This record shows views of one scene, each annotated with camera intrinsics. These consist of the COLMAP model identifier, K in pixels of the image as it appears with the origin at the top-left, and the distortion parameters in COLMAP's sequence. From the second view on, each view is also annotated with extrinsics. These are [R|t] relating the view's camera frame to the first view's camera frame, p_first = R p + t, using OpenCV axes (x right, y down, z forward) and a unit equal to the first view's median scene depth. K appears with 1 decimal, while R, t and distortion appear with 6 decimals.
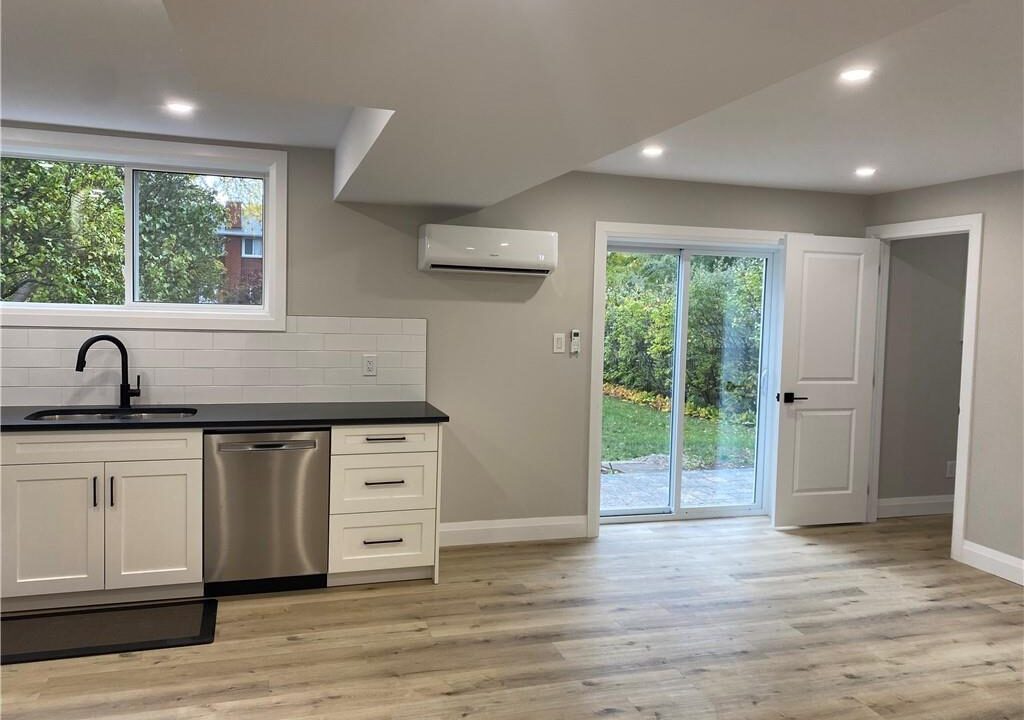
lens RADIAL K [[777.1, 0, 510.9], [0, 777.1, 346.2], [0, 0, 1]] dist [0.079110, -0.113600]
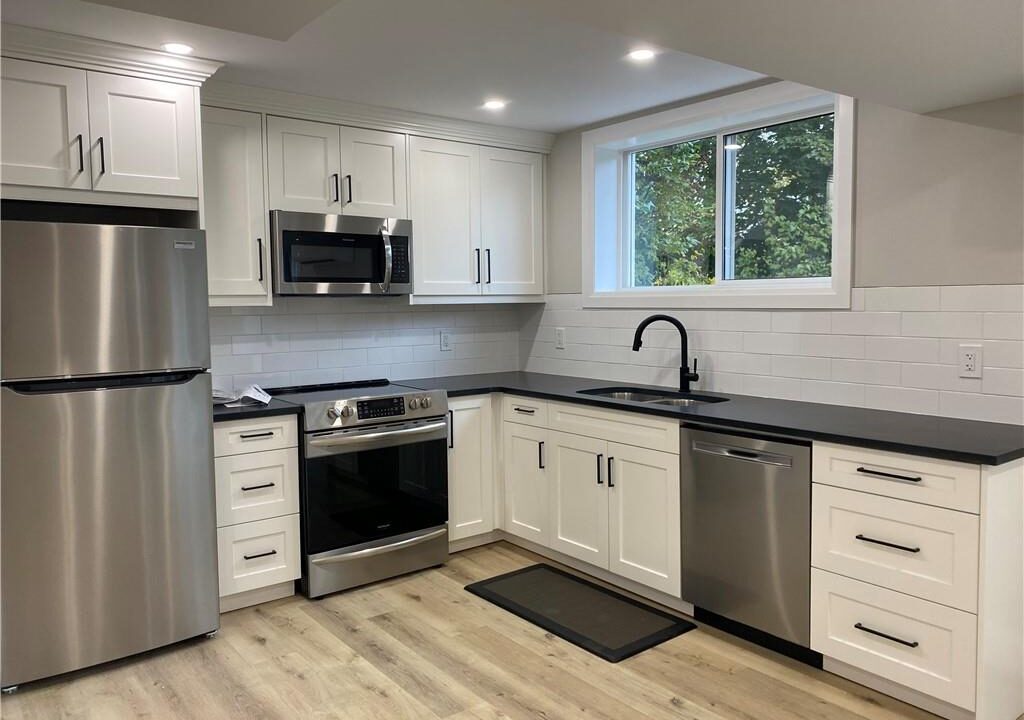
lens RADIAL K [[777.1, 0, 510.9], [0, 777.1, 346.2], [0, 0, 1]] dist [0.079110, -0.113600]
pose [[0.350402, 0.025100, -0.936263, 0.330360], [-0.026537, 0.999506, 0.016864, 0.013369], [0.936223, 0.018936, 0.350895, 0.500358]]
